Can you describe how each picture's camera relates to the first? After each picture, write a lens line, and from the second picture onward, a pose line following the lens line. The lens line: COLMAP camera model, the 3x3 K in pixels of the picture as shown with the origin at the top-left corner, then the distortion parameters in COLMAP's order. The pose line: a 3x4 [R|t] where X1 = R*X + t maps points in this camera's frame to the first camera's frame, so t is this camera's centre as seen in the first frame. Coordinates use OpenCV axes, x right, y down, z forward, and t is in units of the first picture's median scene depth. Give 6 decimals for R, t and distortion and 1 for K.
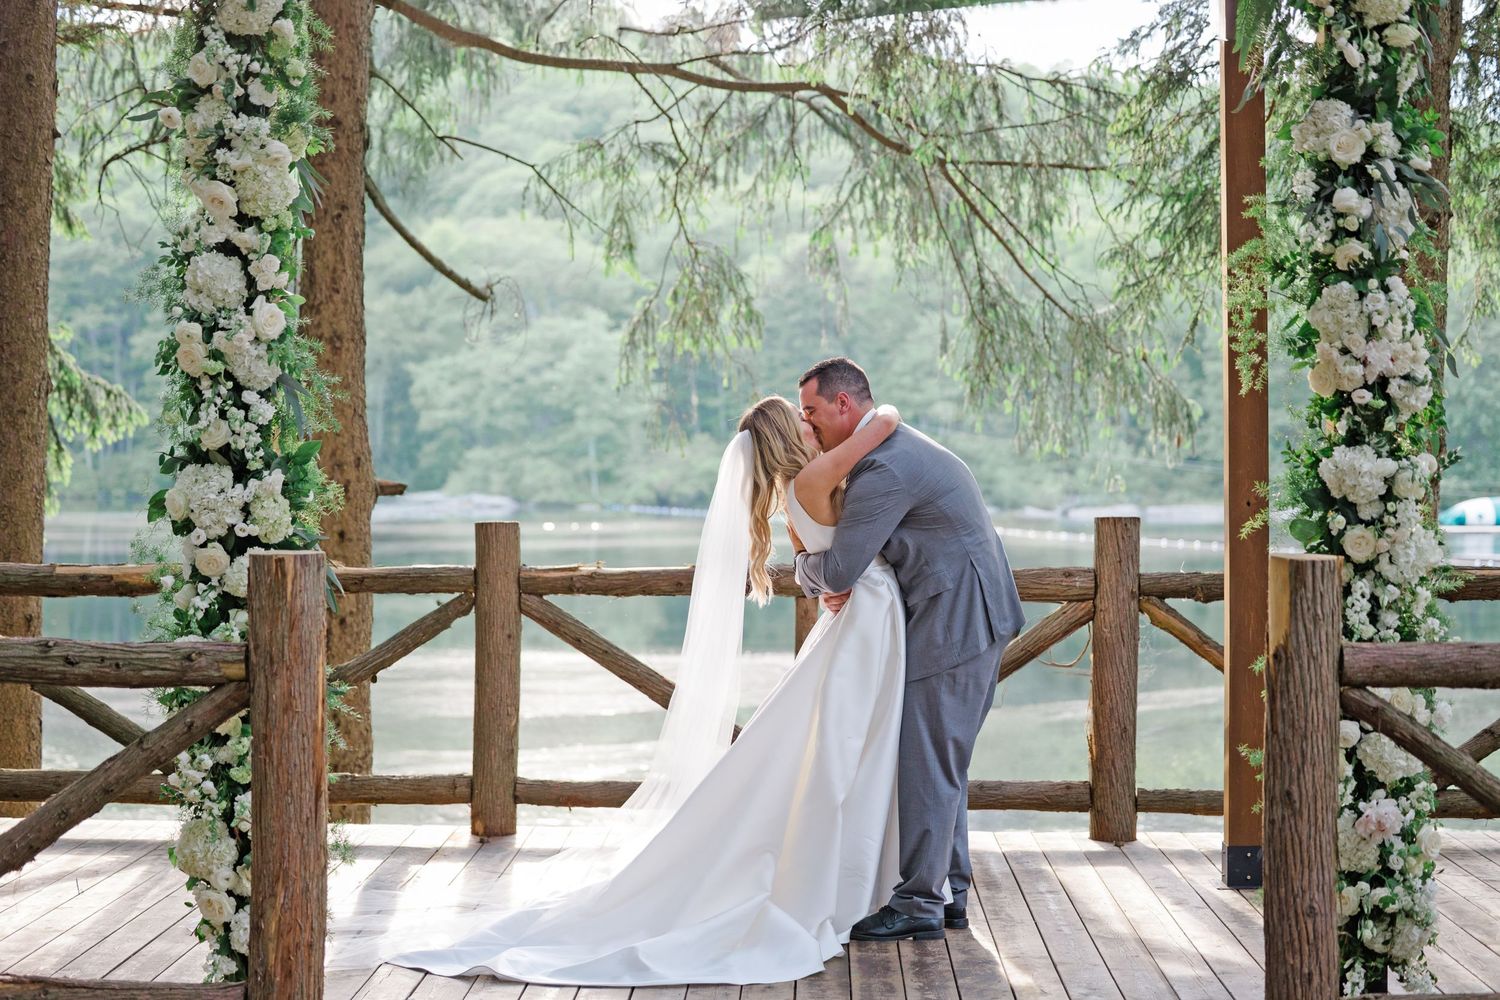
lens RADIAL K [[2978.7, 0, 783.2], [0, 2978.7, 503.3], [0, 0, 1]] dist [-0.235384, 0.360857]
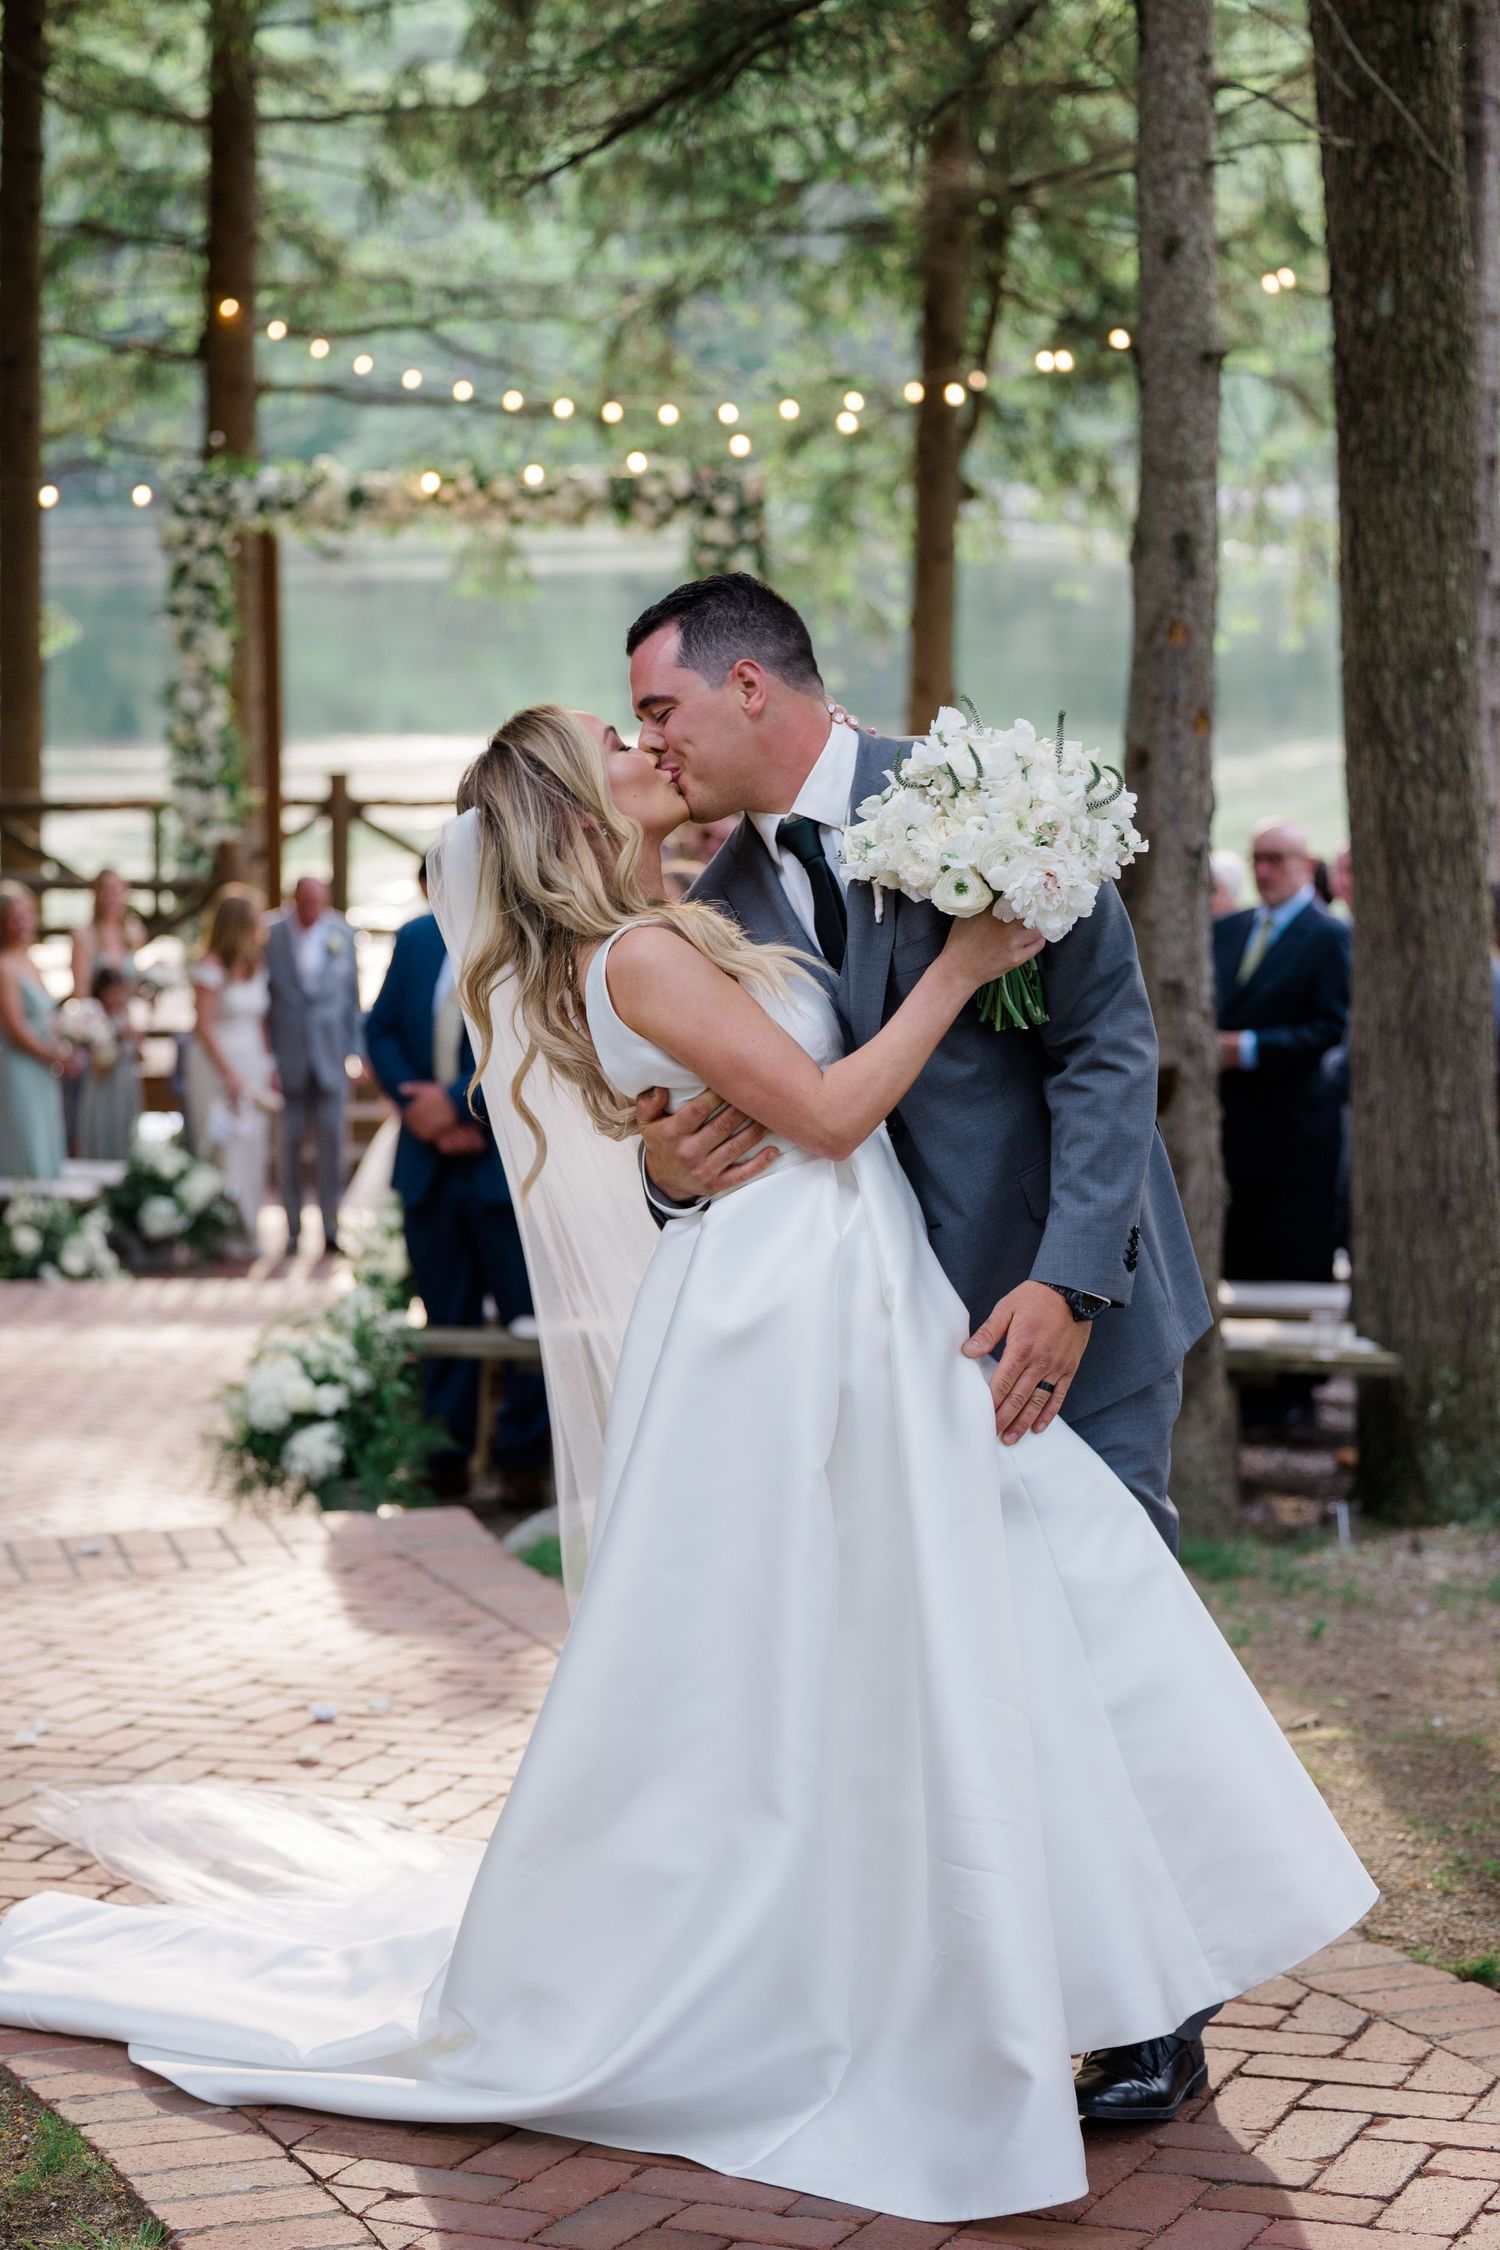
lens RADIAL K [[4509.8, 0, 831.6], [0, 4509.8, 1167.6], [0, 0, 1]] dist [-0.235164, 0.149784]
pose [[0.999972, -0.006456, -0.003695, 0.277516], [0.006965, 0.987020, 0.160446, -0.256012], [0.002612, -0.160467, 0.987038, -2.226576]]
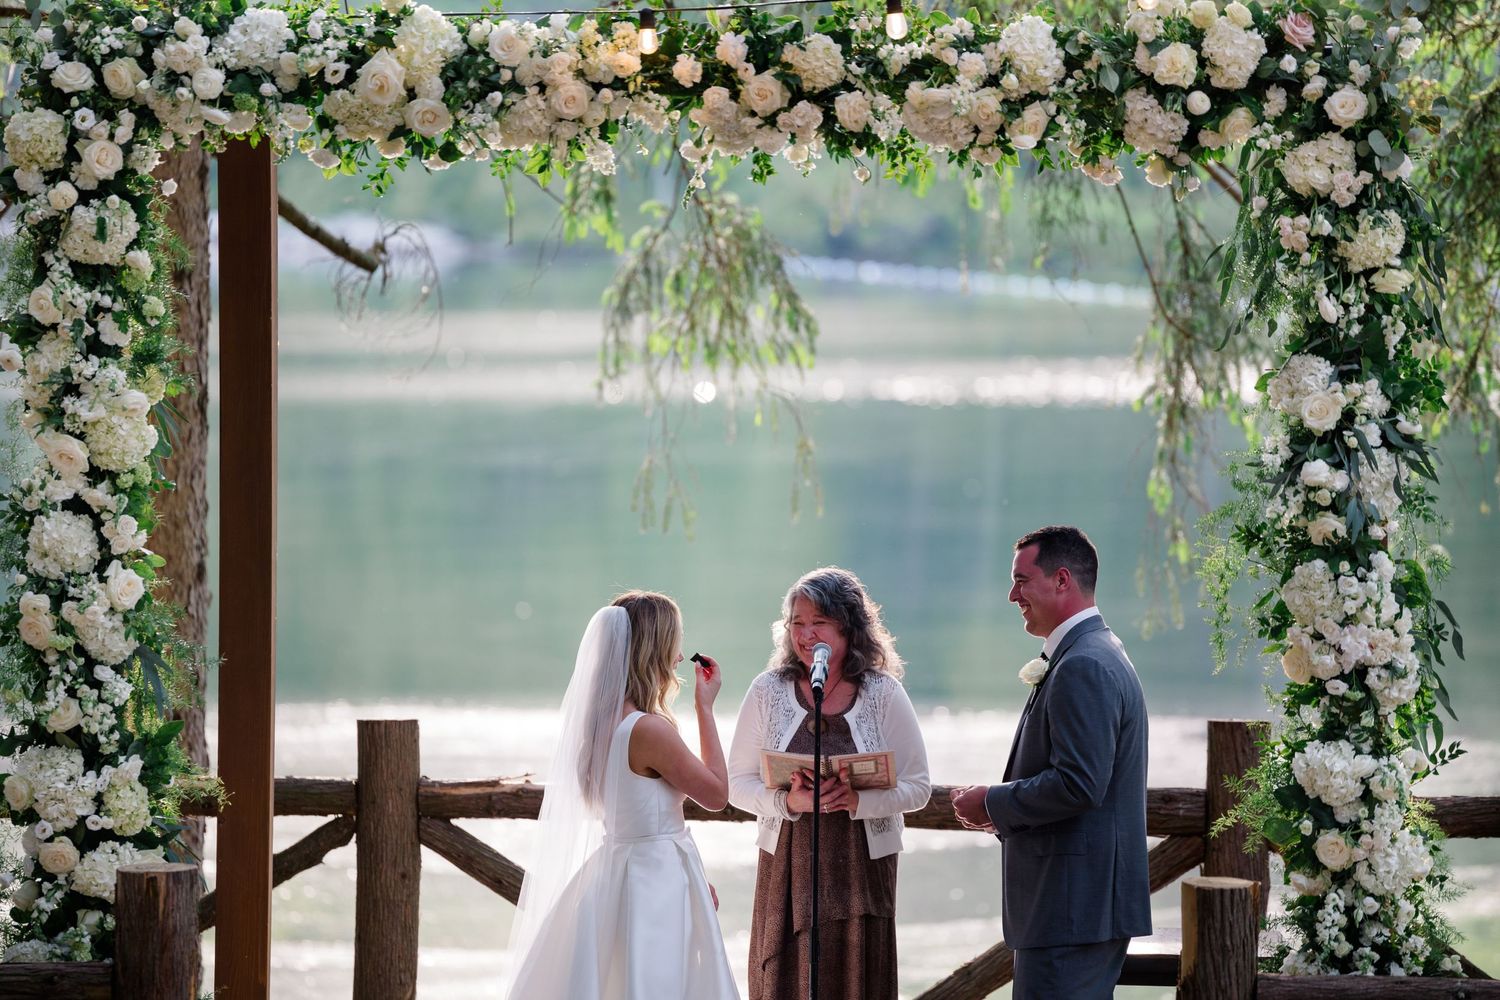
lens RADIAL K [[8085.4, 0, 818.1], [0, 8085.4, 601.8], [0, 0, 1]] dist [1.095325, 21.553701]
pose [[0.998887, 0.008753, -0.046340, 0.150565], [-0.006415, 0.998711, 0.050355, -0.183446], [0.046721, -0.050002, 0.997656, -1.457597]]
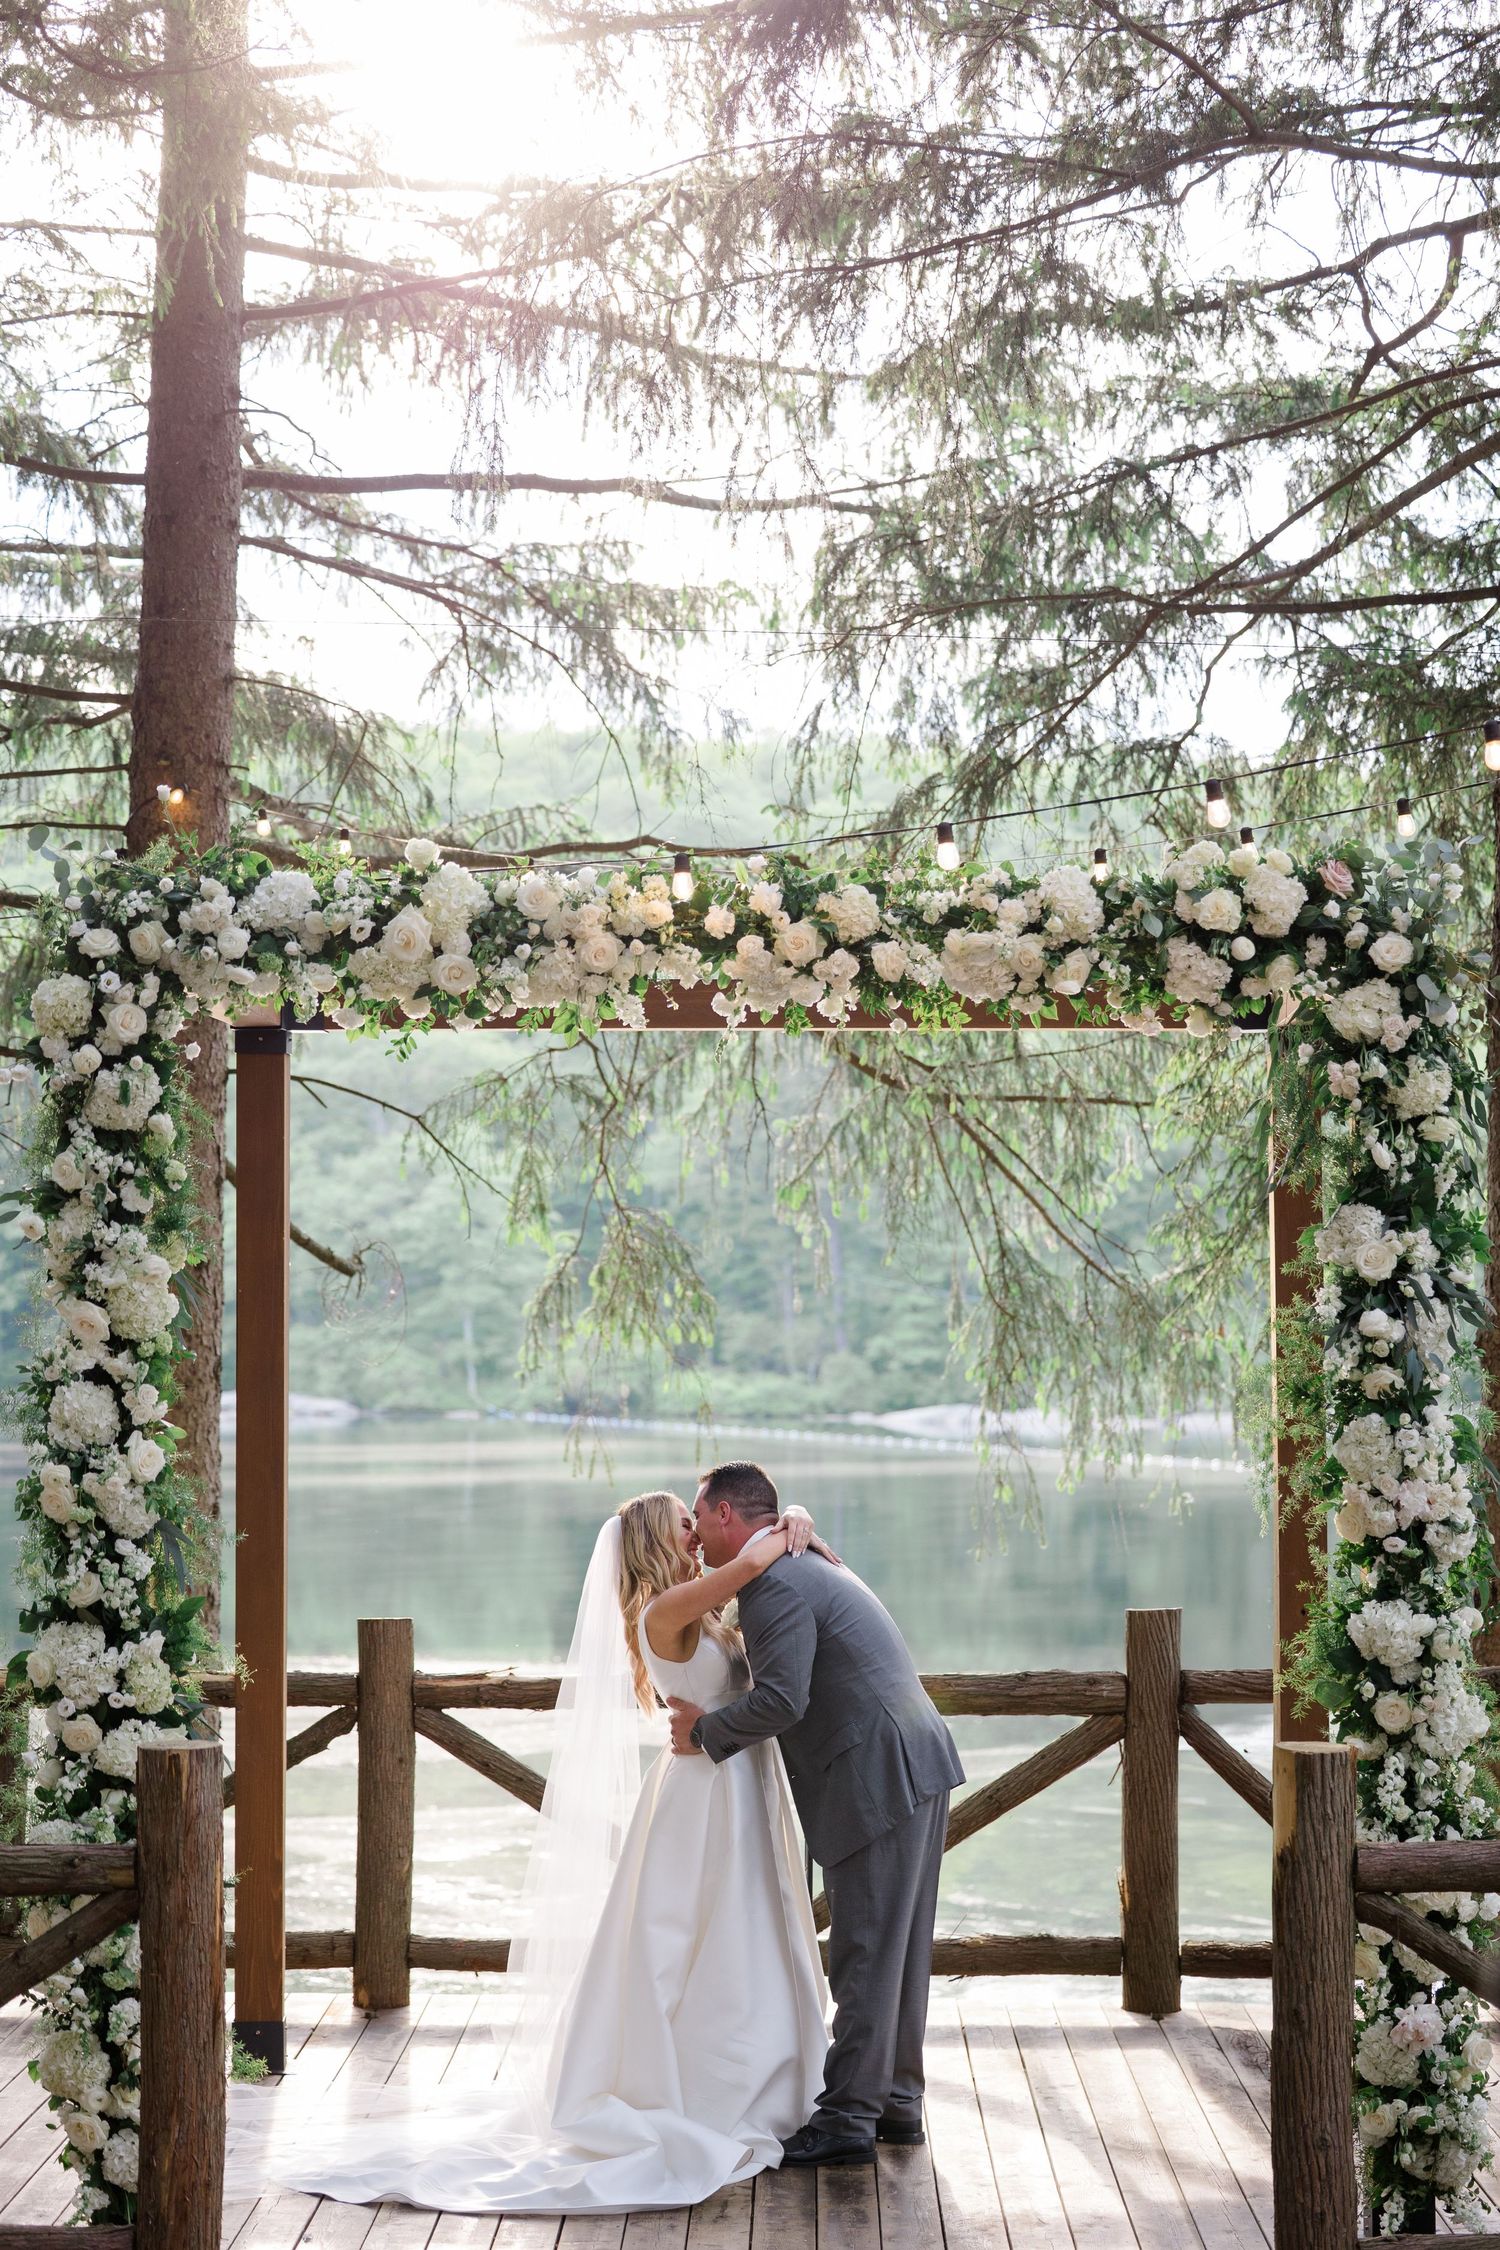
lens RADIAL K [[4468.0, 0, 744.9], [0, 4468.0, 1101.2], [0, 0, 1]] dist [-0.235384, 0.360857]
pose [[0.999992, -0.003645, -0.001566, 0.005691], [0.003535, 0.997839, -0.065605, -0.080656], [0.001802, 0.065599, 0.997844, -0.317764]]
